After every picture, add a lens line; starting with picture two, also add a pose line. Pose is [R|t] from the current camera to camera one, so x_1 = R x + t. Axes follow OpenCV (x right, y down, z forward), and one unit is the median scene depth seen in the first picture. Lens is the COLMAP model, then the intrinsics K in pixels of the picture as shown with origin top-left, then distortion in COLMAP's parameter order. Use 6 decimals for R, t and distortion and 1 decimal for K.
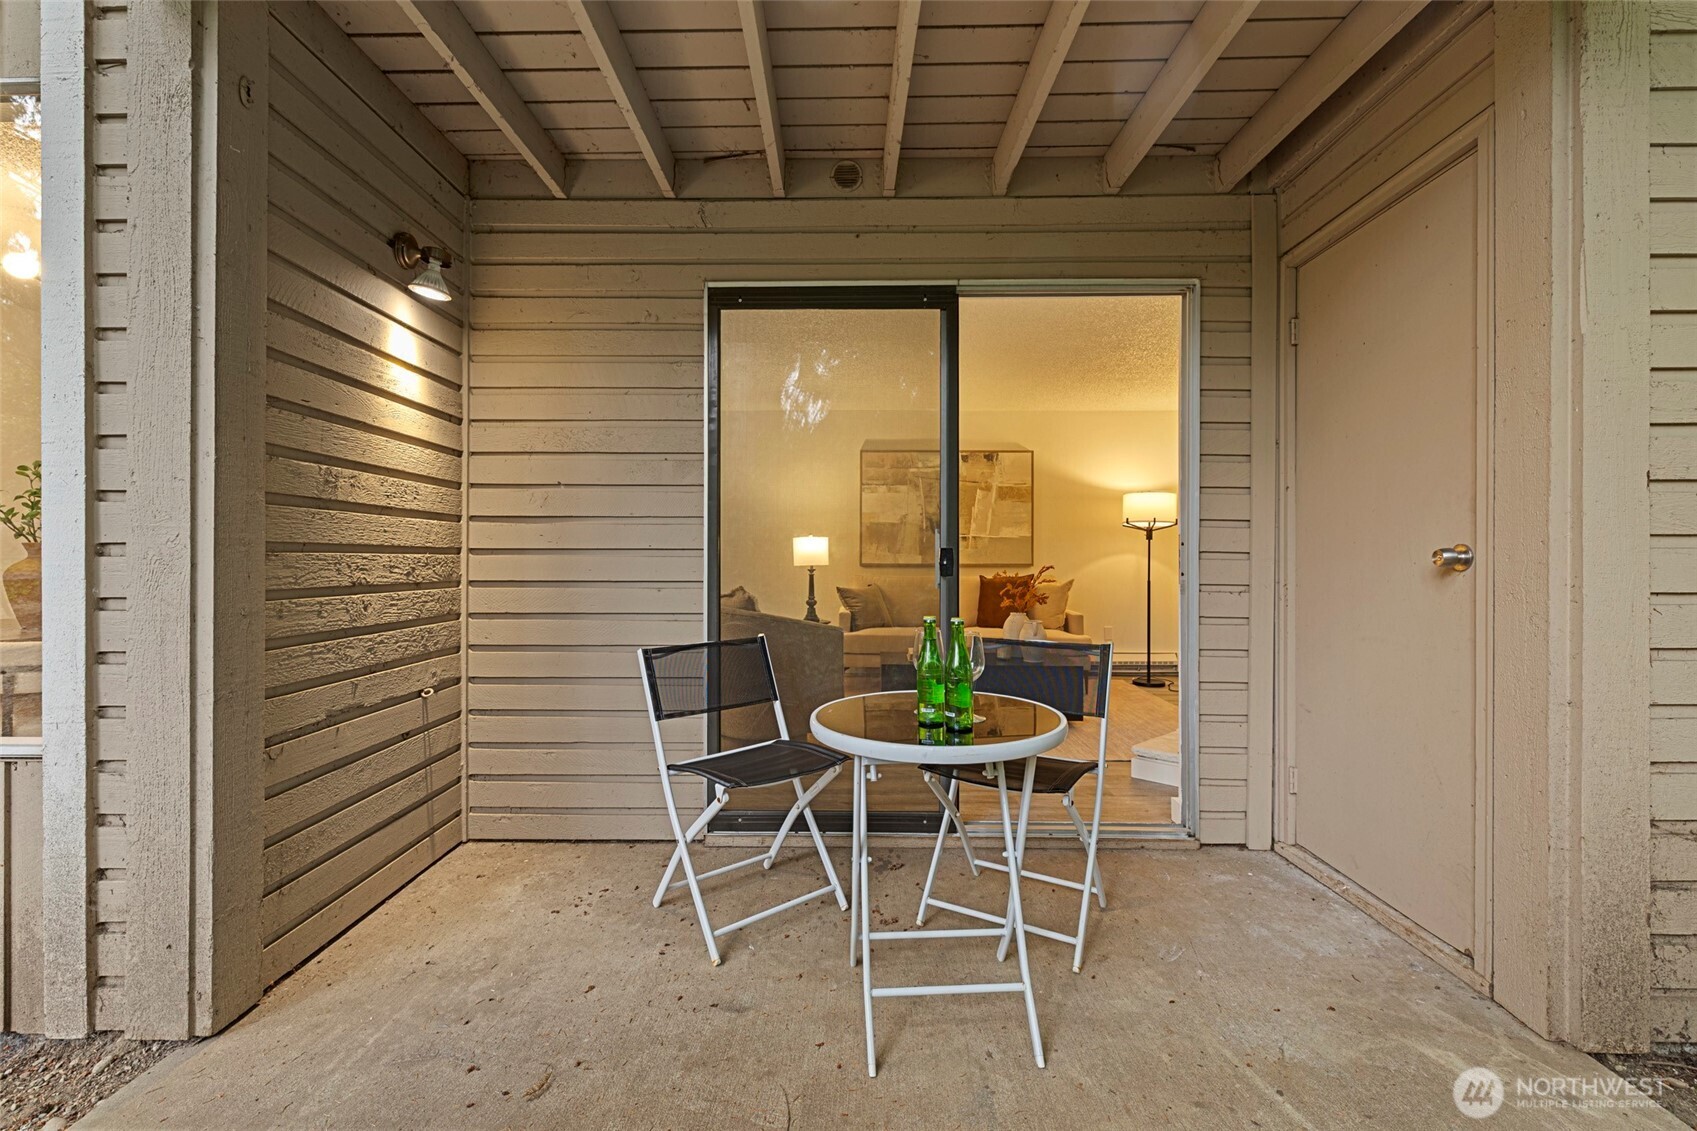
lens RADIAL K [[726.6, 0, 854.1], [0, 726.6, 557.8], [0, 0, 1]] dist [0.003936, -0.000442]
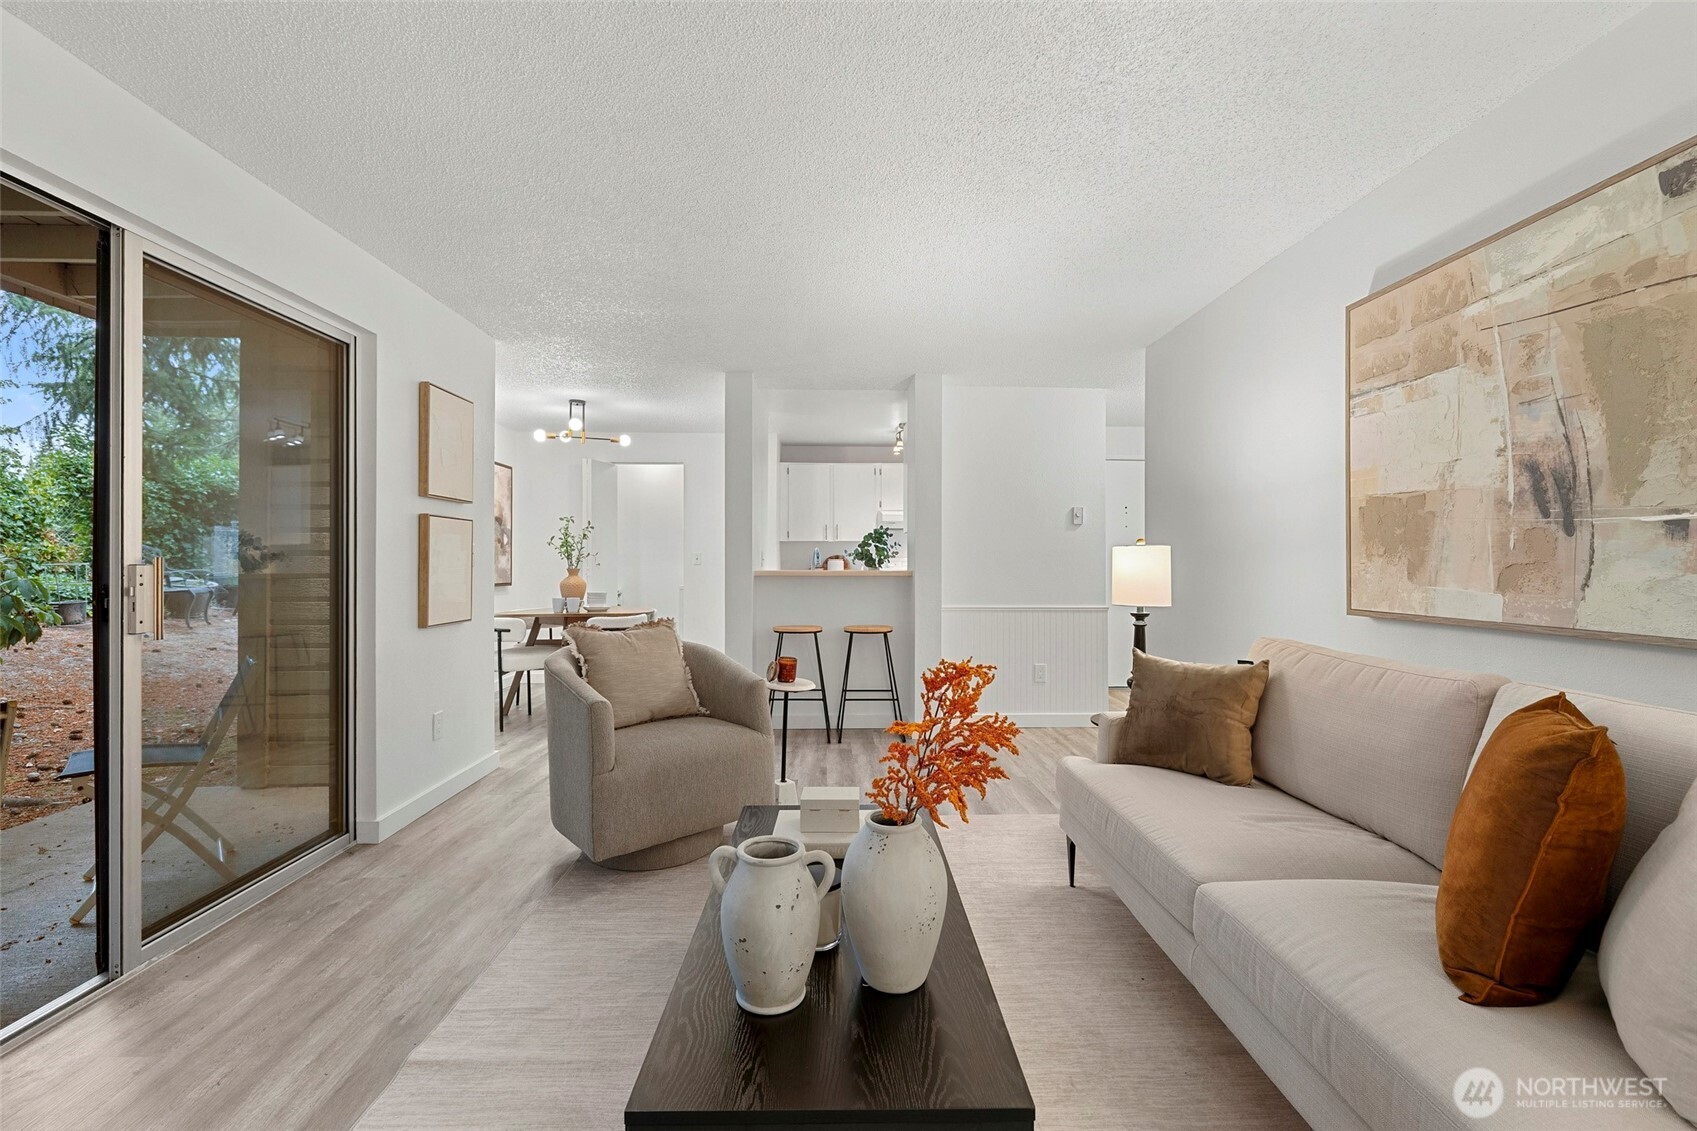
lens RADIAL K [[726.6, 0, 851.2], [0, 726.6, 562.6], [0, 0, 1]] dist [0.003936, -0.000442]
pose [[0.032004, -0.002062, -0.999486, 0.374363], [-0.002618, 0.999994, -0.002147, -0.014899], [0.999484, 0.002685, 0.031998, 0.732673]]
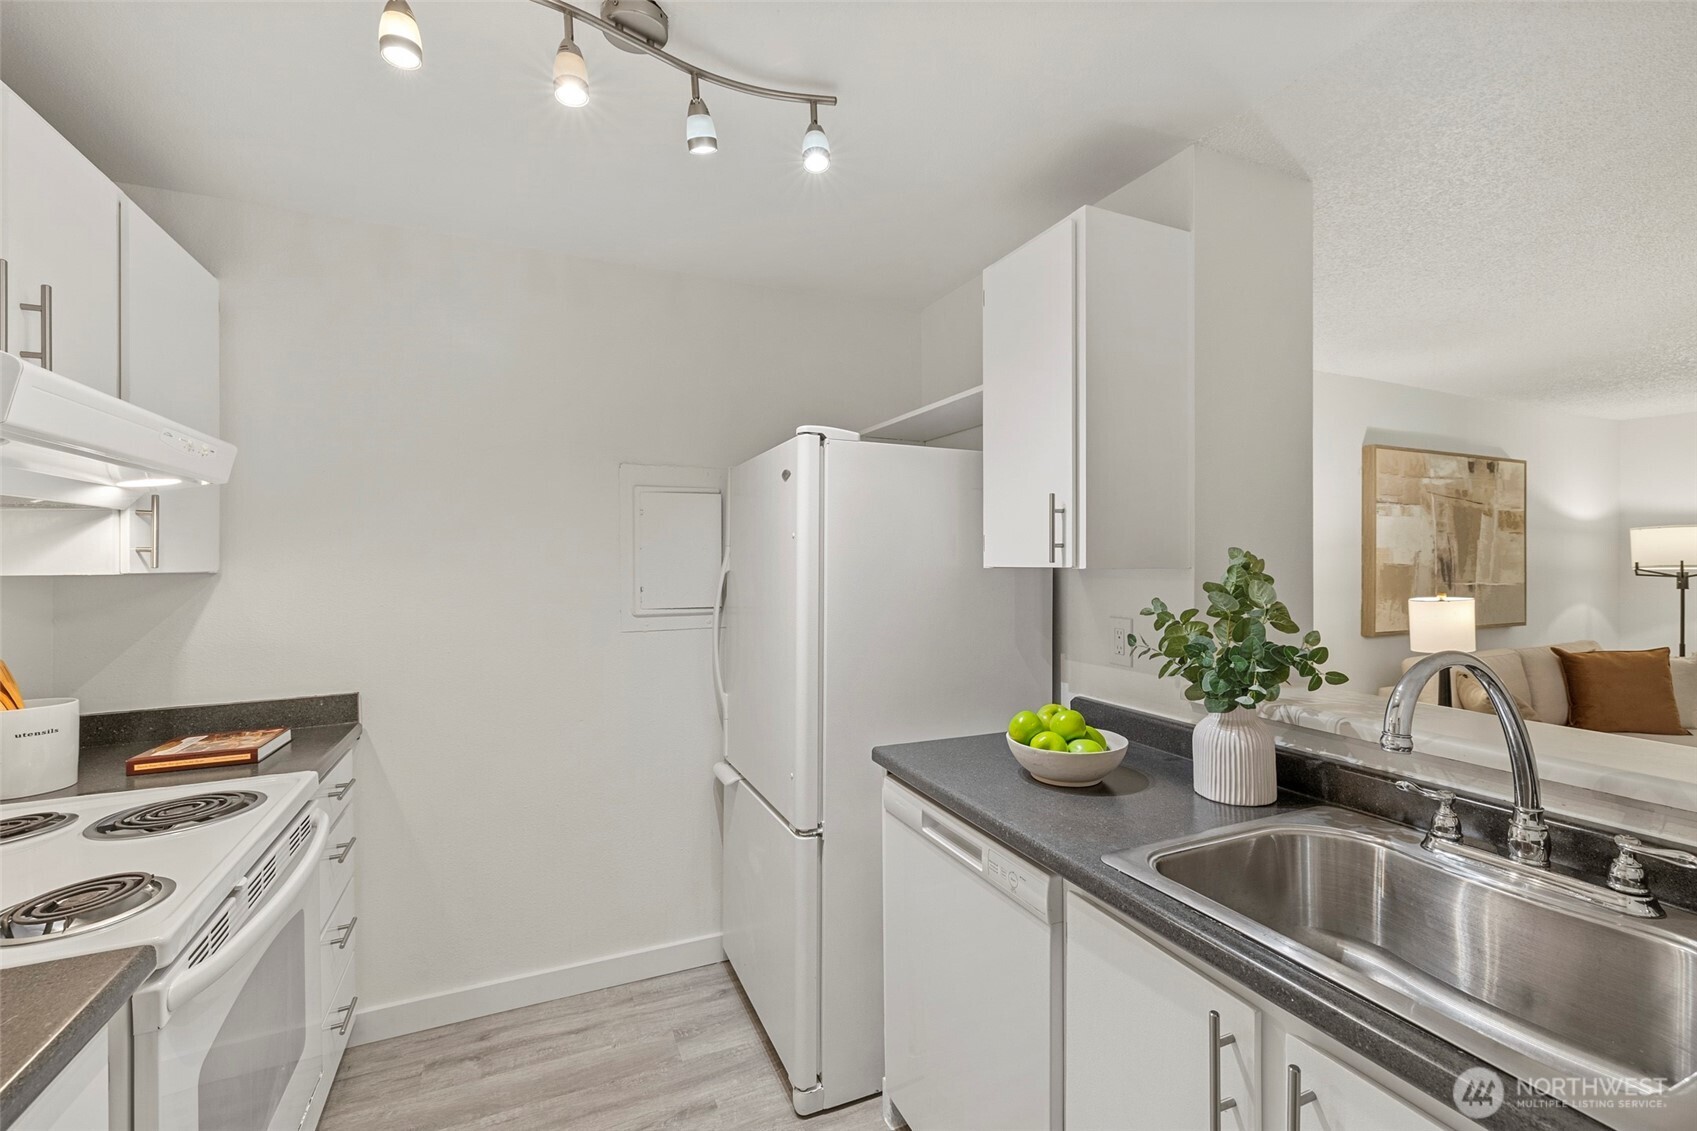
lens RADIAL K [[726.6, 0, 844.7], [0, 726.6, 560.2], [0, 0, 1]] dist [0.003936, -0.000442]
pose [[0.914181, -0.001160, 0.405304, -0.636107], [0.004389, 0.999966, -0.007038, -0.049939], [-0.405282, 0.008213, 0.914155, 0.626936]]
